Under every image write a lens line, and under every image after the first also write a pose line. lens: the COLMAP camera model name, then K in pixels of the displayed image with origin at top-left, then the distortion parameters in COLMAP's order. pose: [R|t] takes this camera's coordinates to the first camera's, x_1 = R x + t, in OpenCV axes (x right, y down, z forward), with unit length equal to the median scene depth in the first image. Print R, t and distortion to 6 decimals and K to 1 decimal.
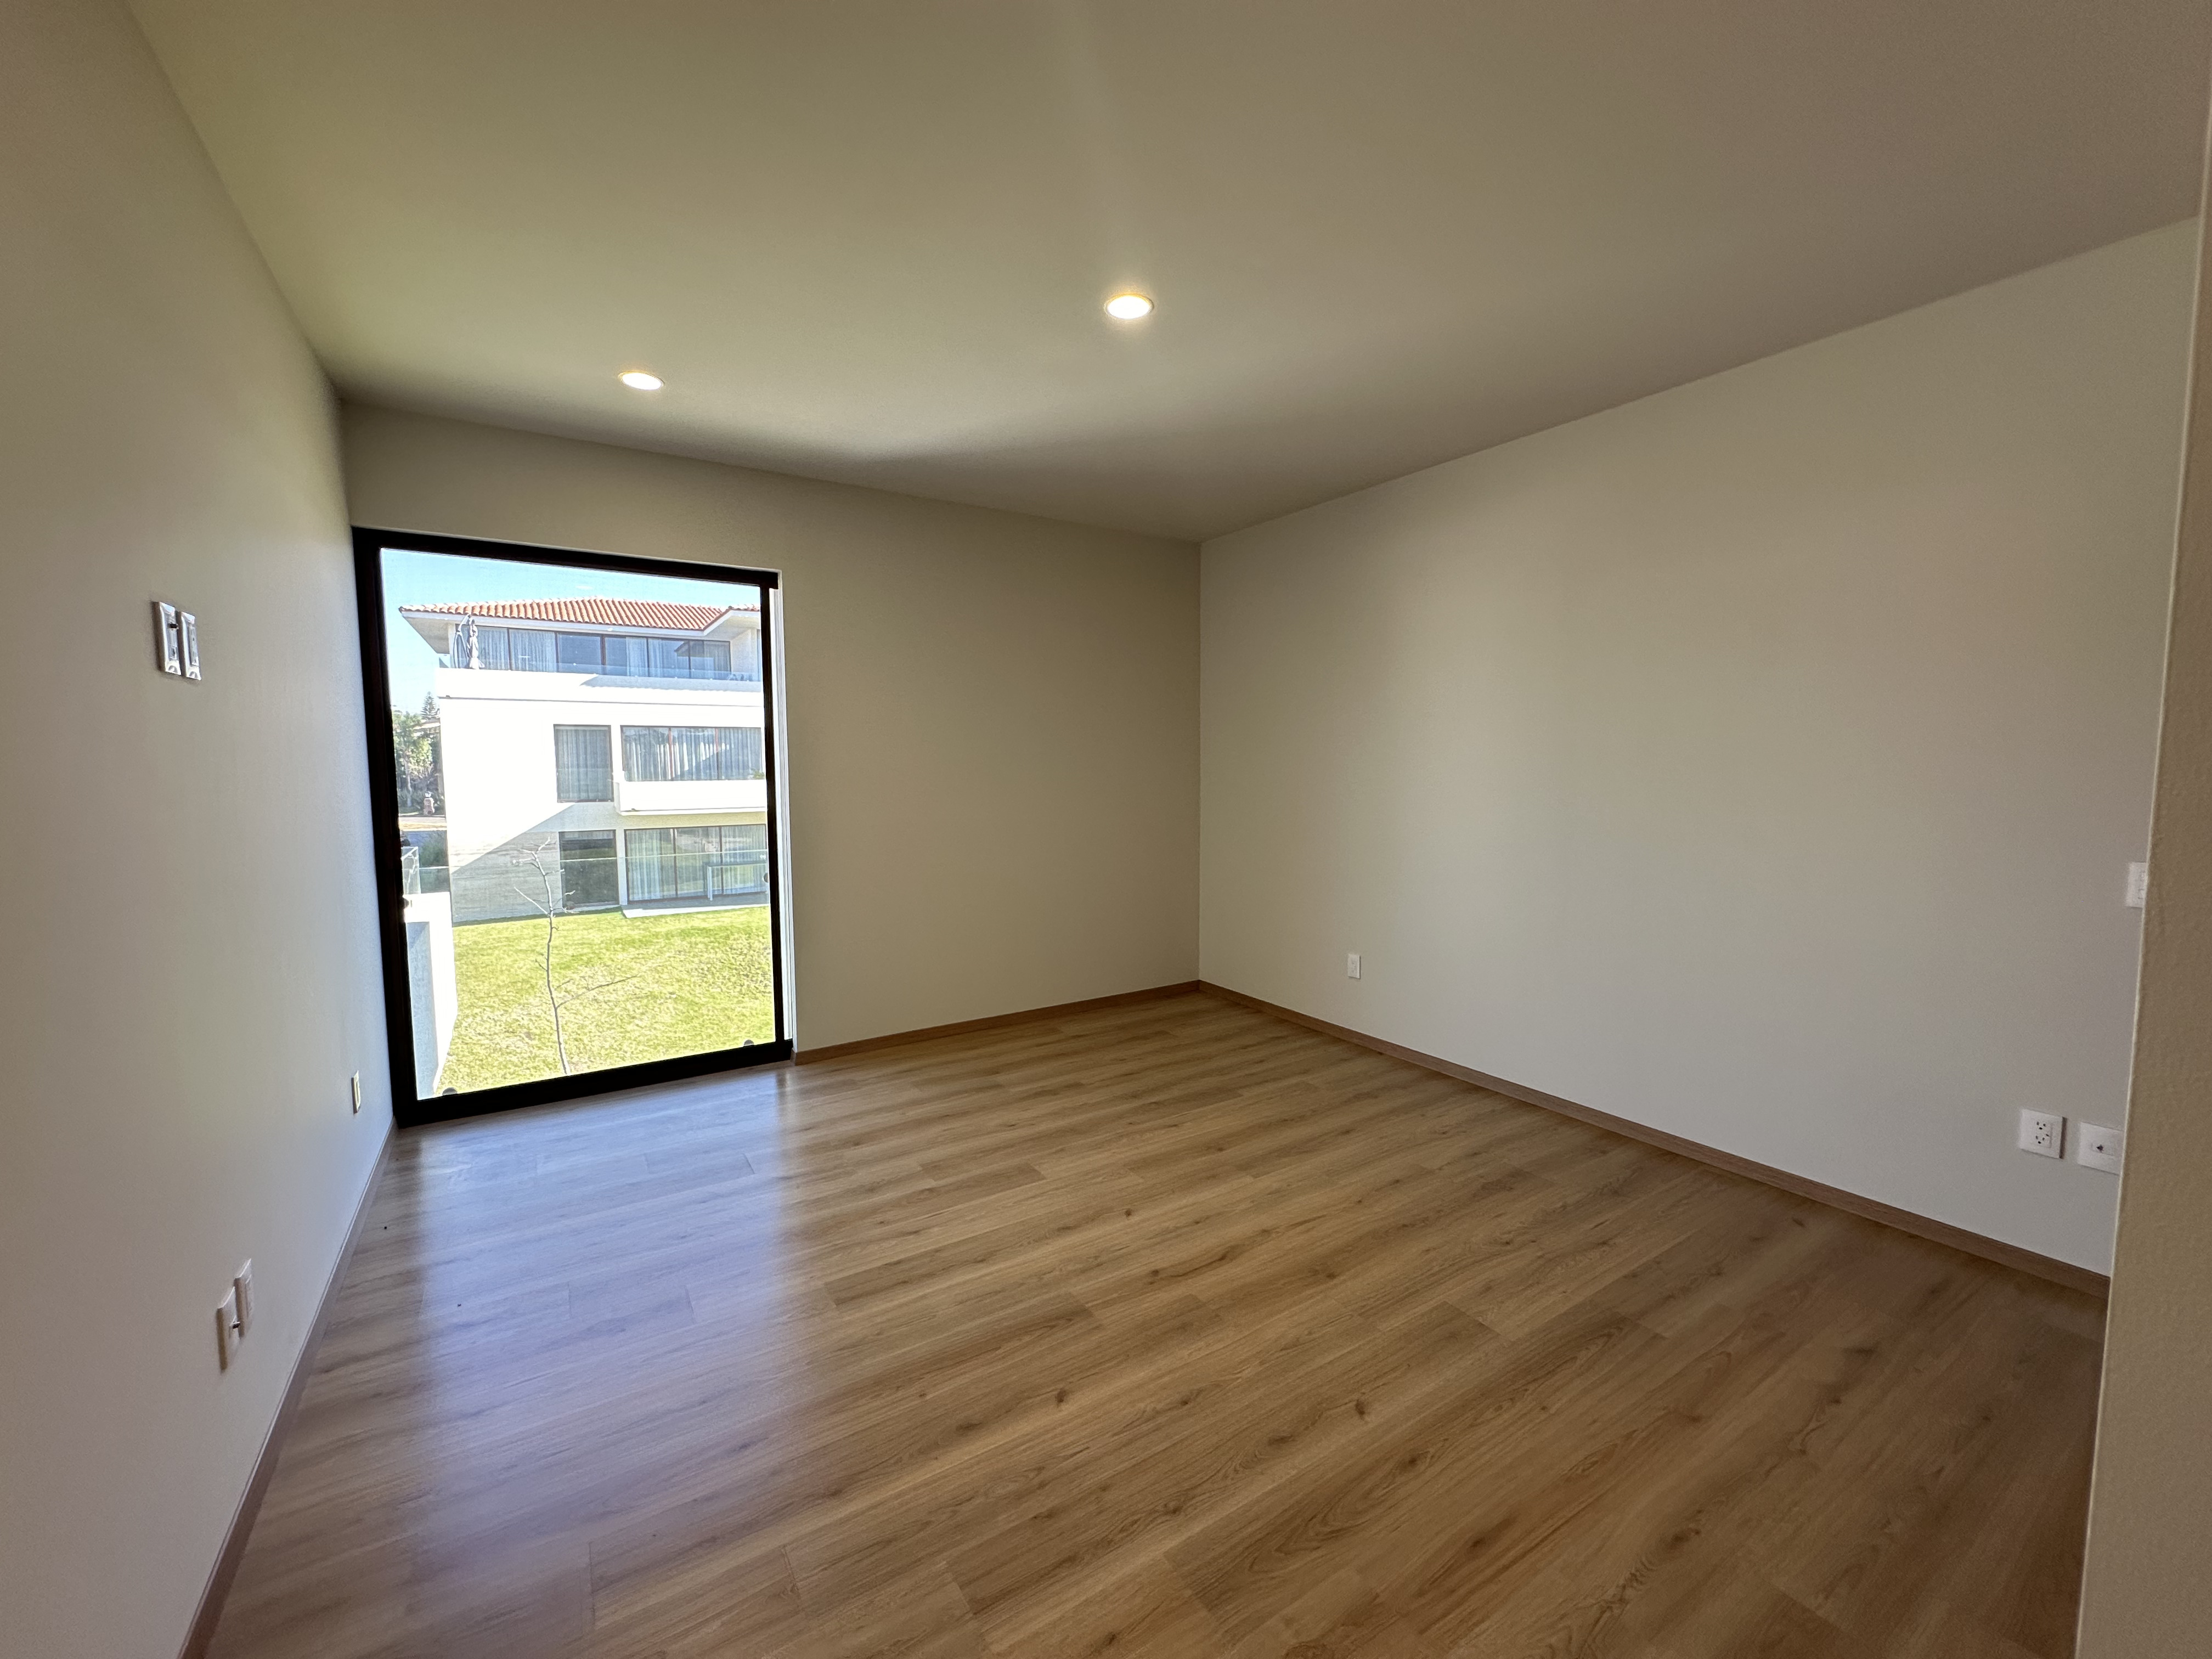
lens RADIAL K [[880.0, 0, 1106.0], [0, 880.0, 829.5], [0, 0, 1]] dist [-0.001169, -0.000295]
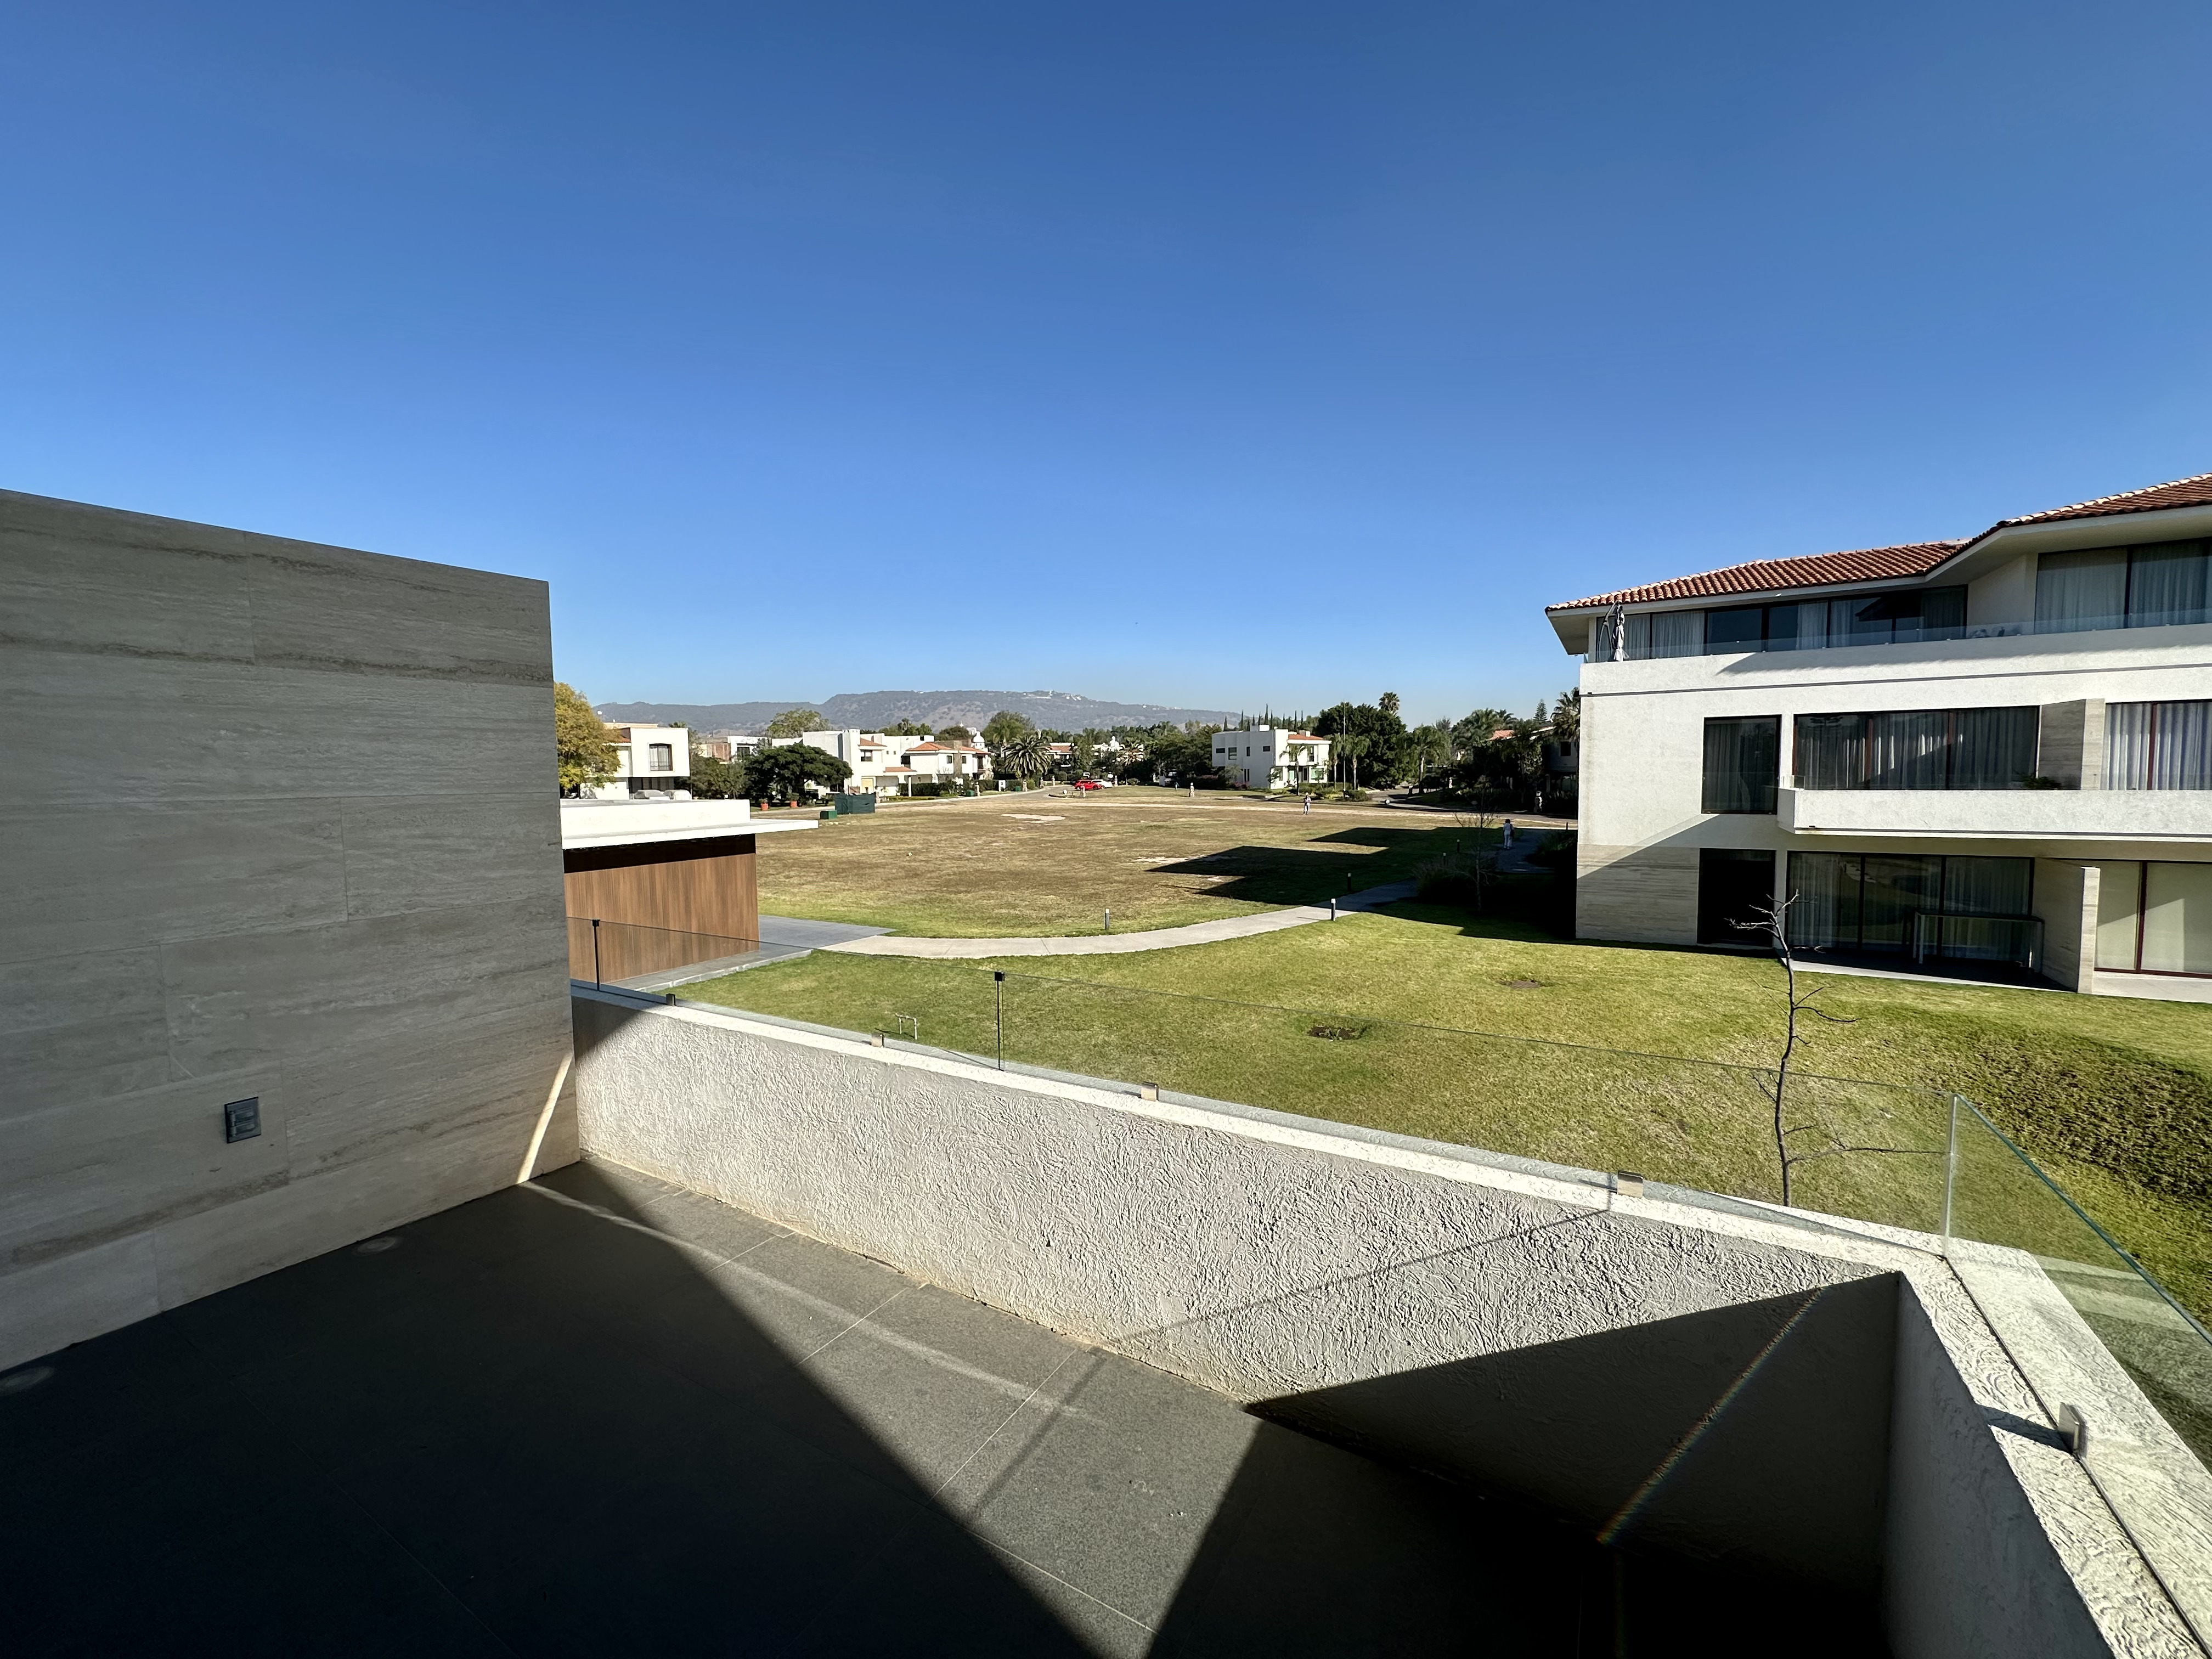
lens RADIAL K [[880.0, 0, 1106.0], [0, 880.0, 829.5], [0, 0, 1]] dist [-0.001169, -0.000295]
pose [[0.448628, 0.057785, -0.891849, -0.195288], [-0.056691, 0.997738, 0.036128, -0.018954], [0.891919, 0.034352, 0.450889, 0.183819]]
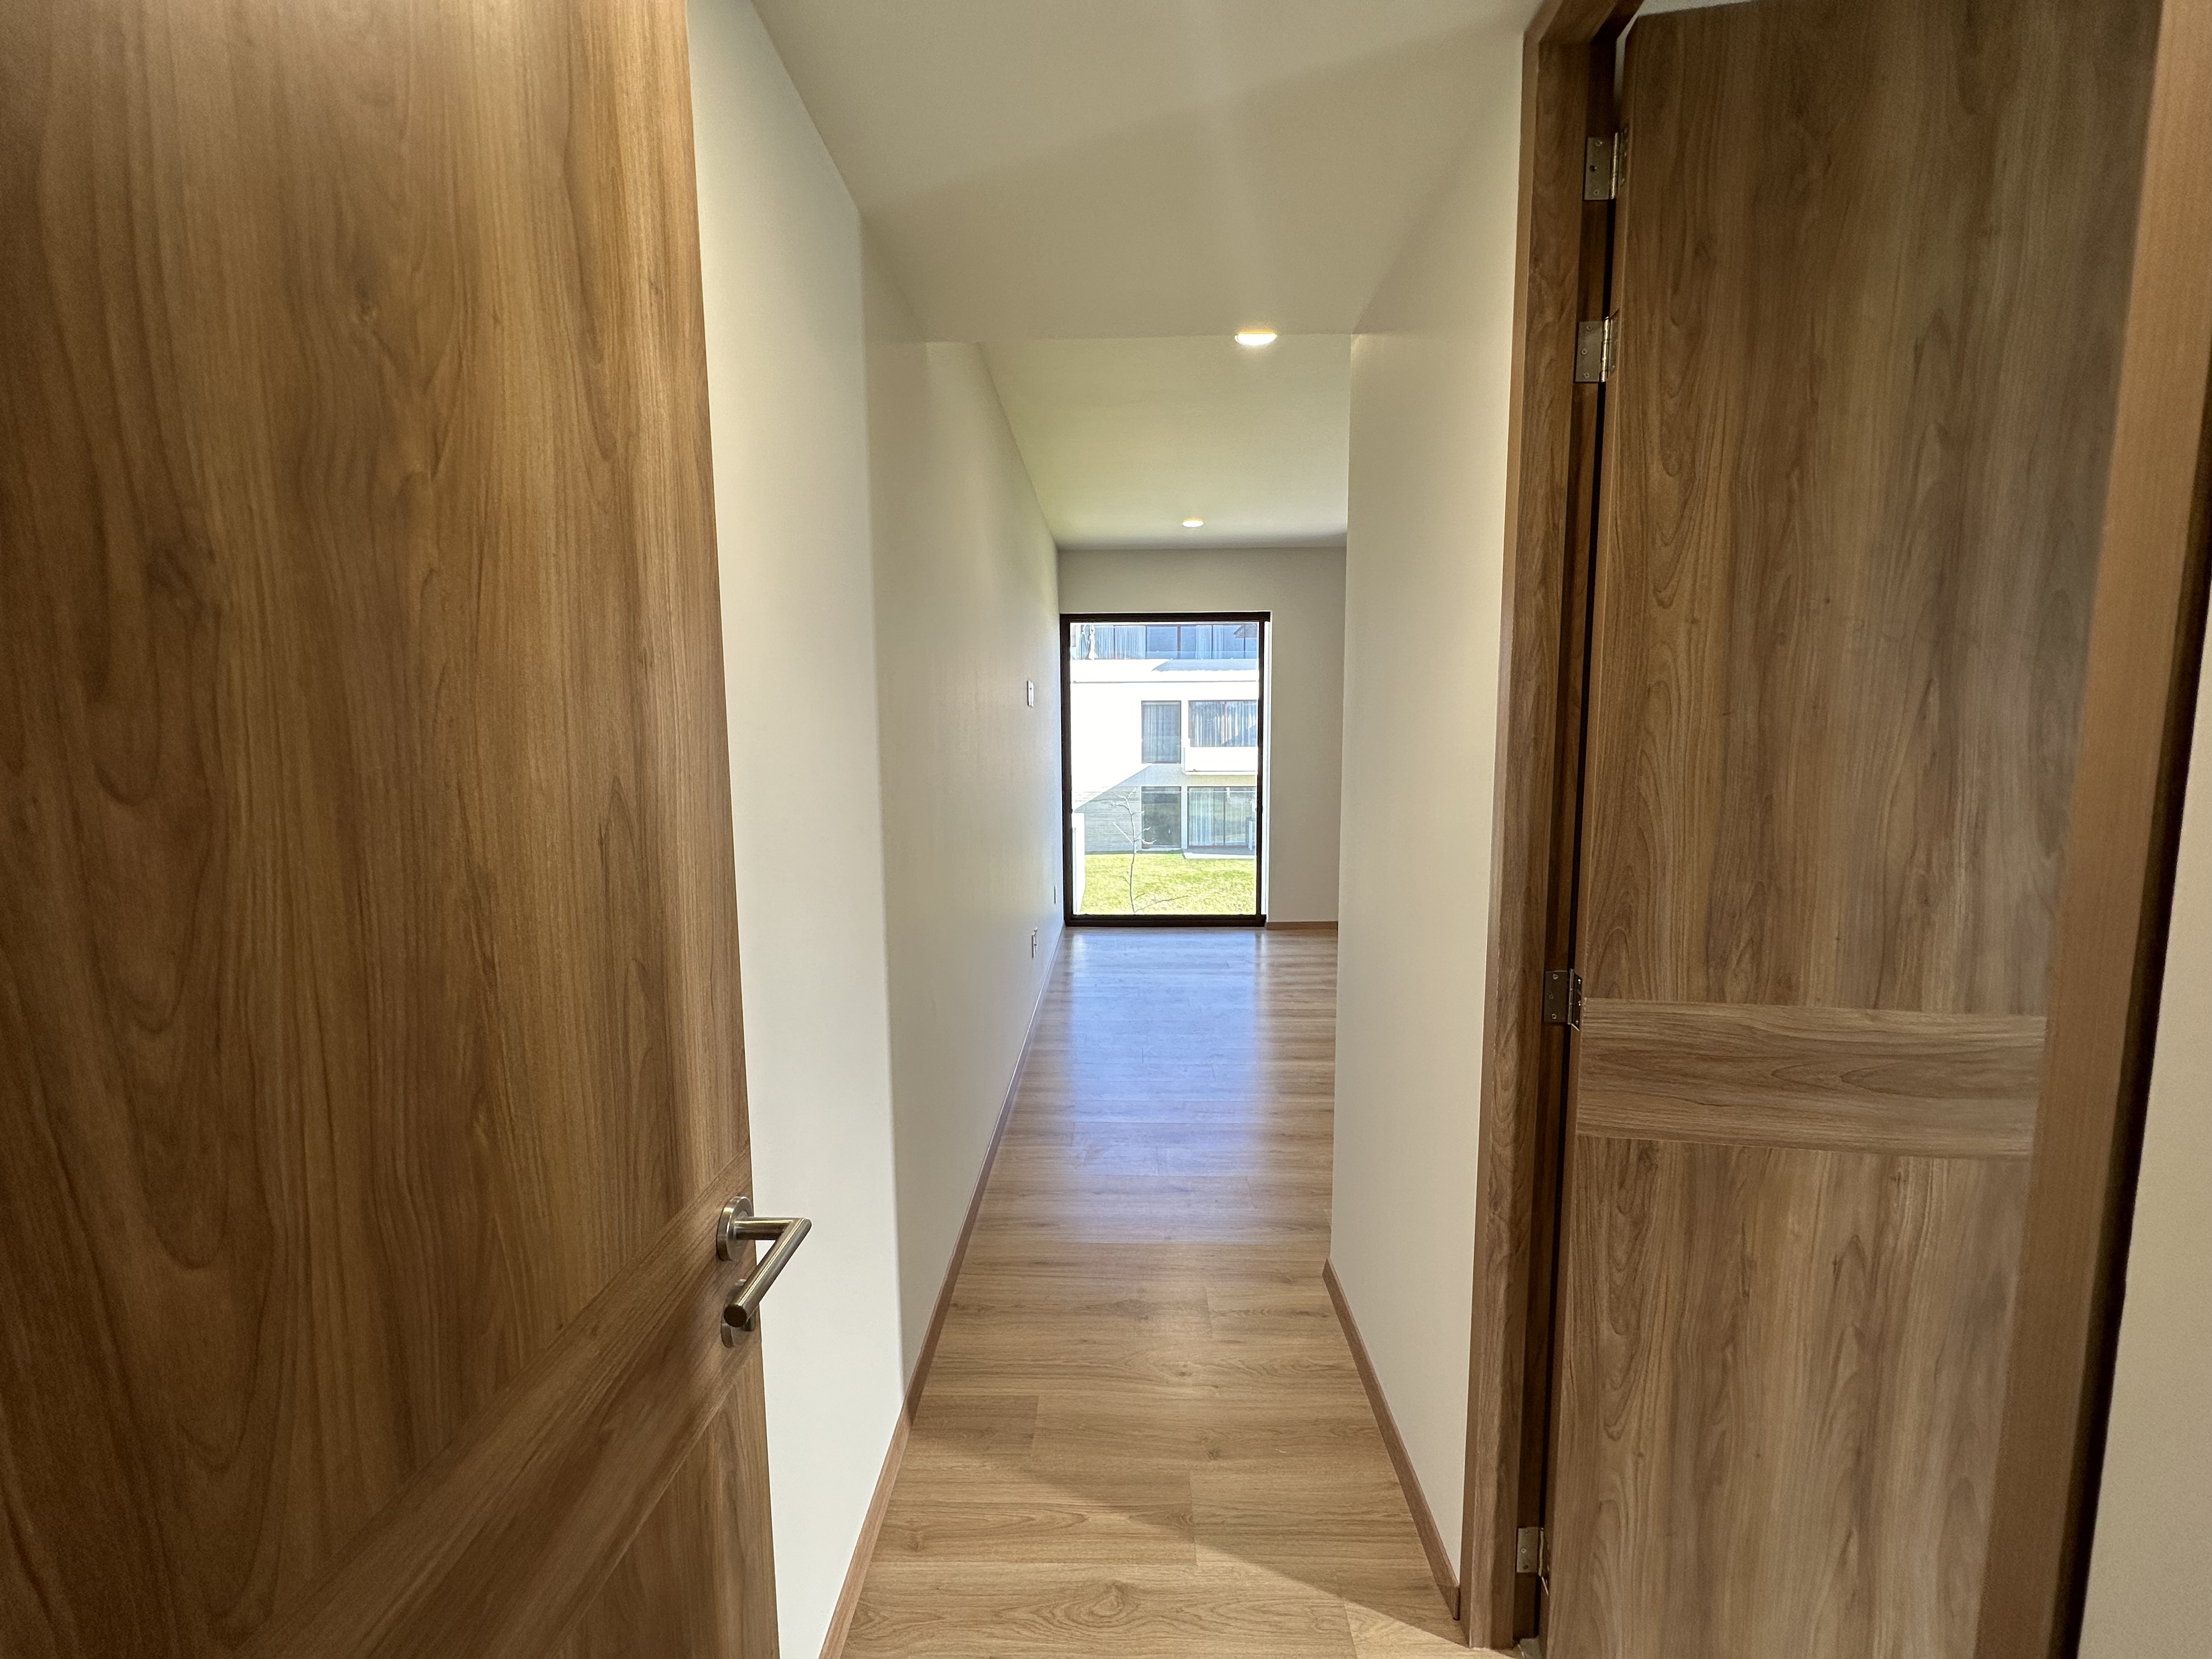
lens RADIAL K [[880.0, 0, 1106.0], [0, 880.0, 829.5], [0, 0, 1]] dist [-0.001169, -0.000295]
pose [[0.826489, 0.060970, -0.559642, 0.064593], [-0.040678, 0.997987, 0.048652, 0.006545], [0.561481, -0.017446, 0.827305, -0.104780]]
